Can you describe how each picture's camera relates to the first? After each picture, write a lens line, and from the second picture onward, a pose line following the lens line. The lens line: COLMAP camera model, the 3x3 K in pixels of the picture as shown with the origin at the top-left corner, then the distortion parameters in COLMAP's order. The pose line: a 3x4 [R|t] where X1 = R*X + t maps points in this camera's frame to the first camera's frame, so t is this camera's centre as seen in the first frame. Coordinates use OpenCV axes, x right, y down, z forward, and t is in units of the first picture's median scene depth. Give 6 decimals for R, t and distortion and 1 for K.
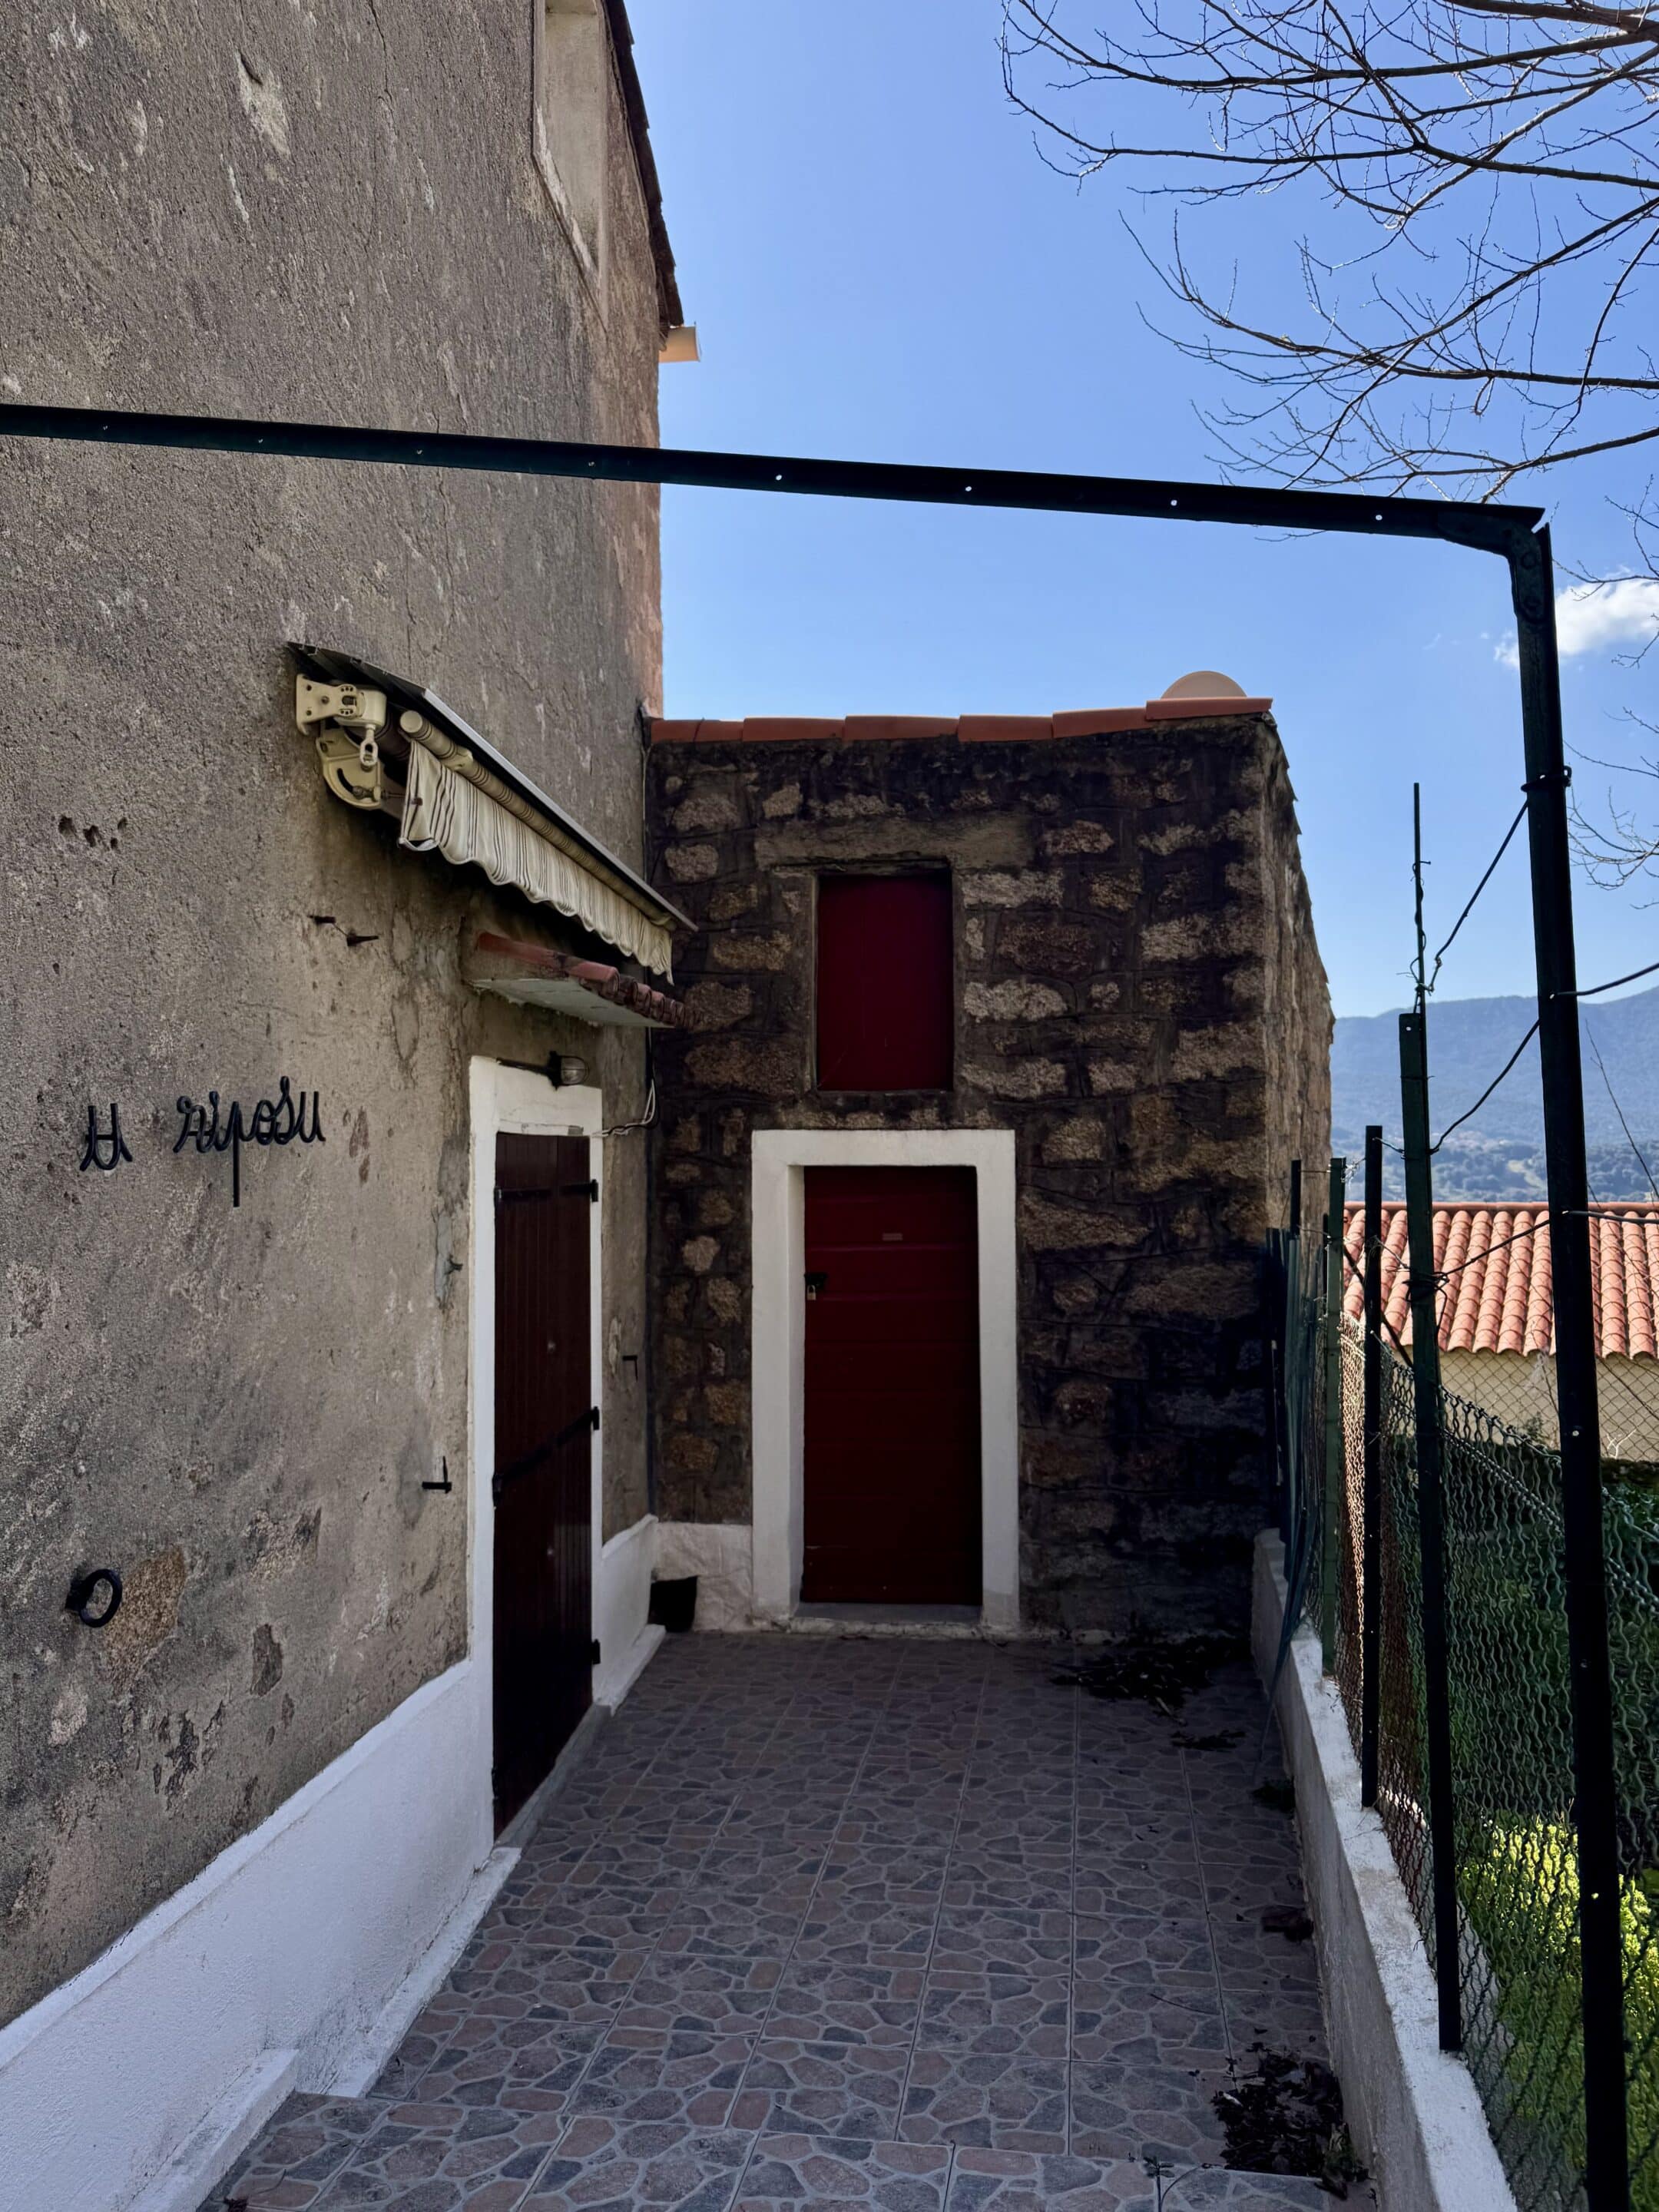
lens RADIAL K [[1584.1, 0, 811.9], [0, 1584.1, 1100.3], [0, 0, 1]] dist [0.036324, -0.044607]
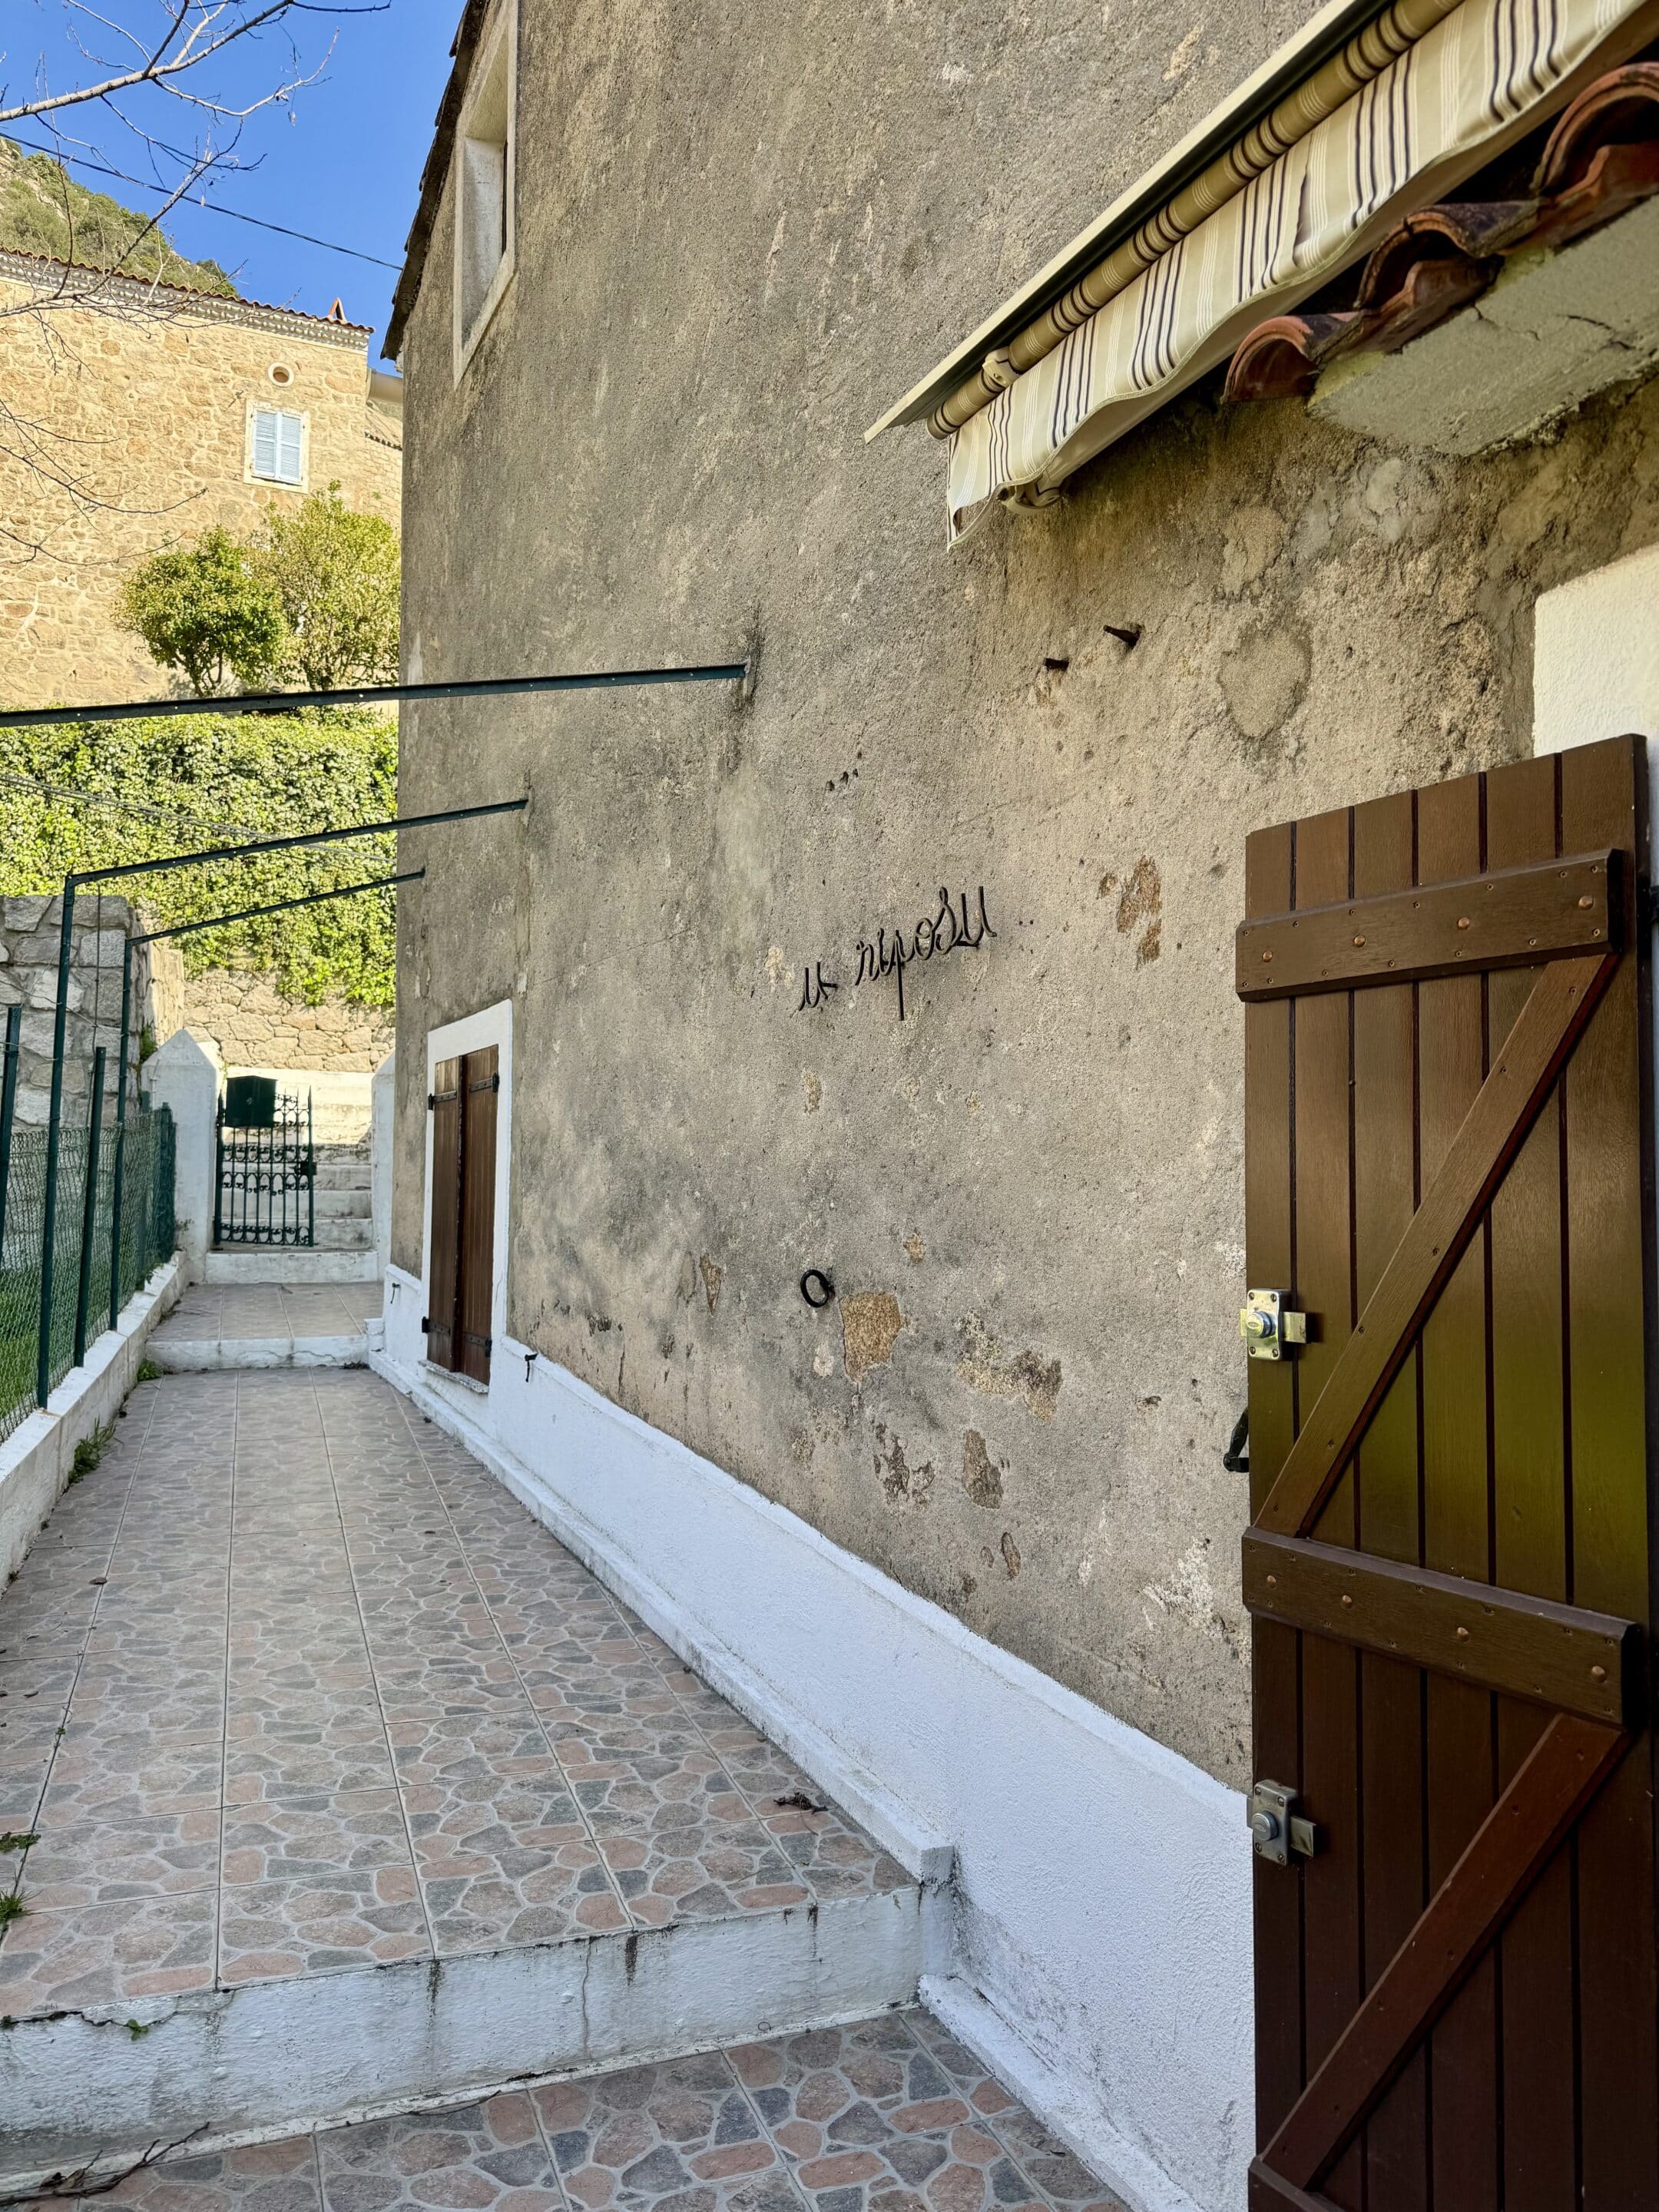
lens RADIAL K [[1584.1, 0, 848.2], [0, 1584.1, 1128.3], [0, 0, 1]] dist [0.036324, -0.044607]
pose [[-0.852888, -0.025718, -0.521460, 0.253372], [0.011202, 0.997655, -0.067525, 0.214247], [0.521974, -0.063433, -0.850599, 1.883344]]
